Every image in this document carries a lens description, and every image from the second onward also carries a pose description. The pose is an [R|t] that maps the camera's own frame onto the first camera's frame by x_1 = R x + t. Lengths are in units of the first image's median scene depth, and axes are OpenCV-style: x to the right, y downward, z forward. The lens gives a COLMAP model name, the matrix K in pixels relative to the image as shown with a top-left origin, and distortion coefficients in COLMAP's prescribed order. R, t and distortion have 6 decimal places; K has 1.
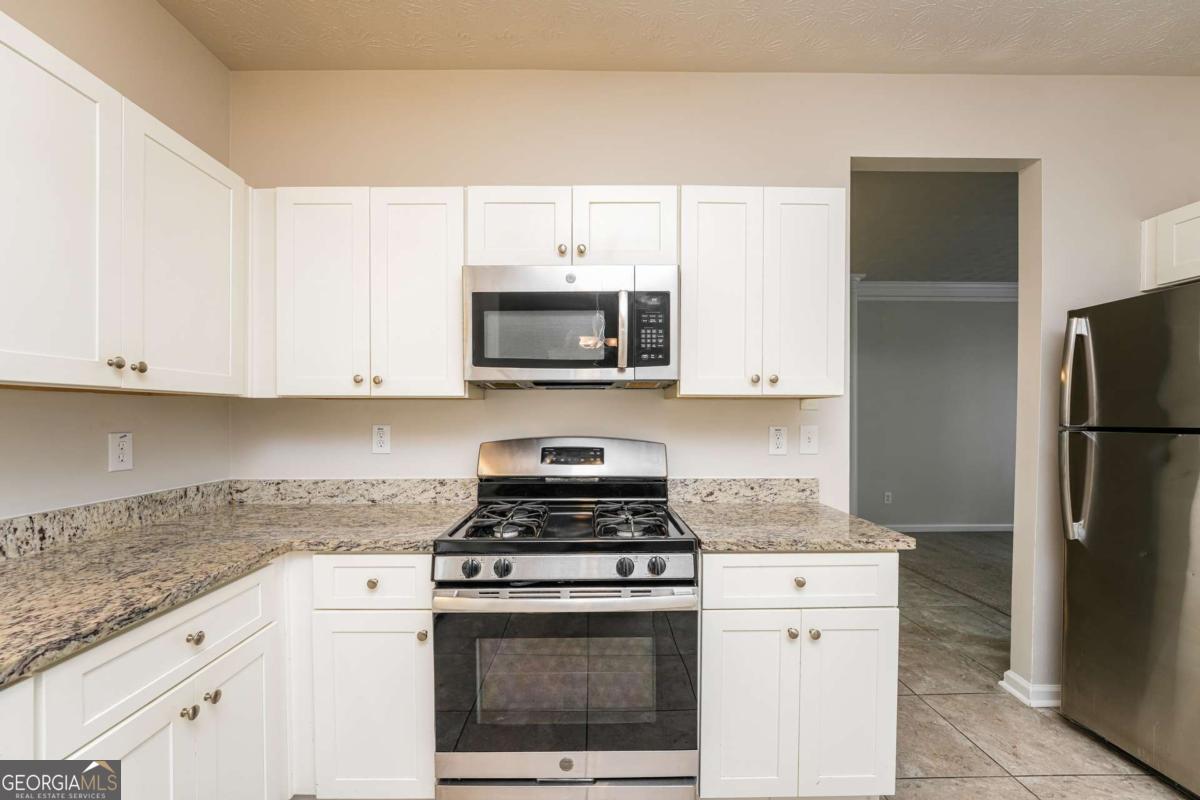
lens RADIAL K [[492.8, 0, 599.6], [0, 492.8, 418.1], [0, 0, 1]] dist [-0.026244, 0.007933]
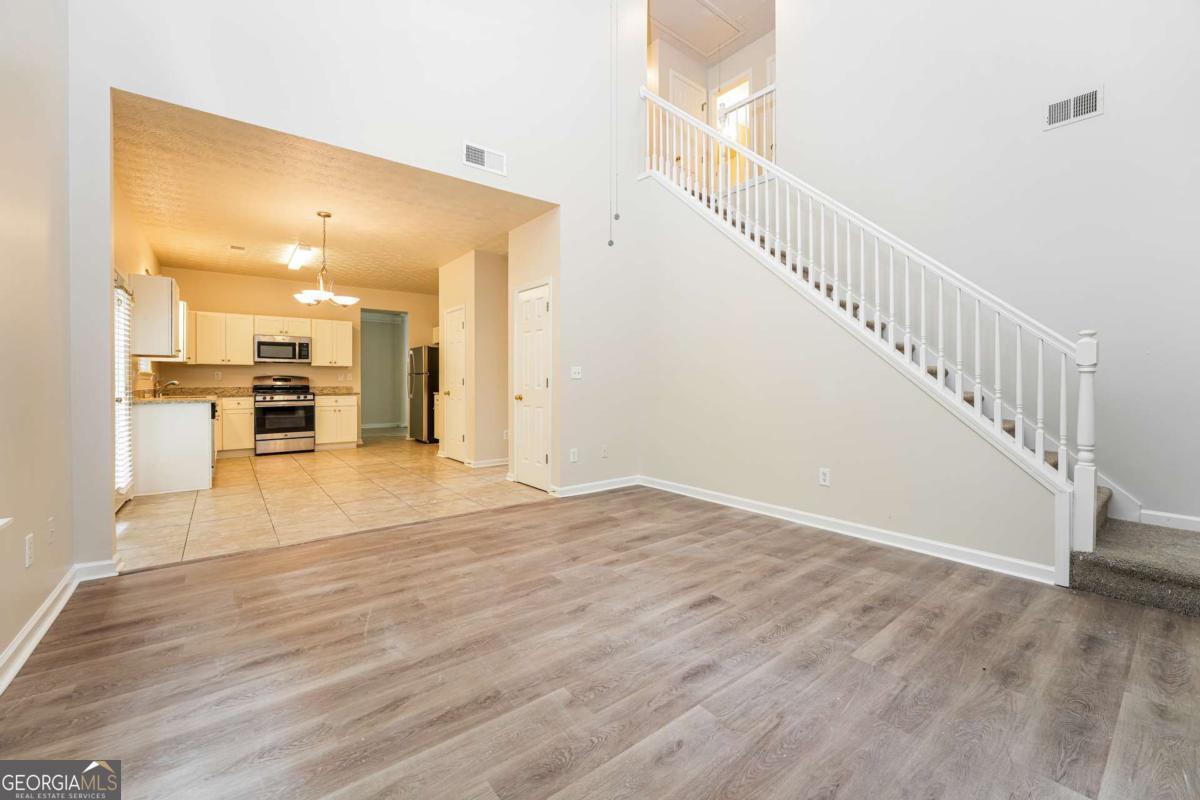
lens RADIAL K [[483.5, 0, 598.3], [0, 483.5, 380.7], [0, 0, 1]] dist [-0.016315, 0.000051]
pose [[0.799689, -0.000616, 0.600414, -0.378715], [0.006316, 0.999953, -0.007387, 0.141182], [-0.600381, 0.009699, 0.799655, -4.077099]]
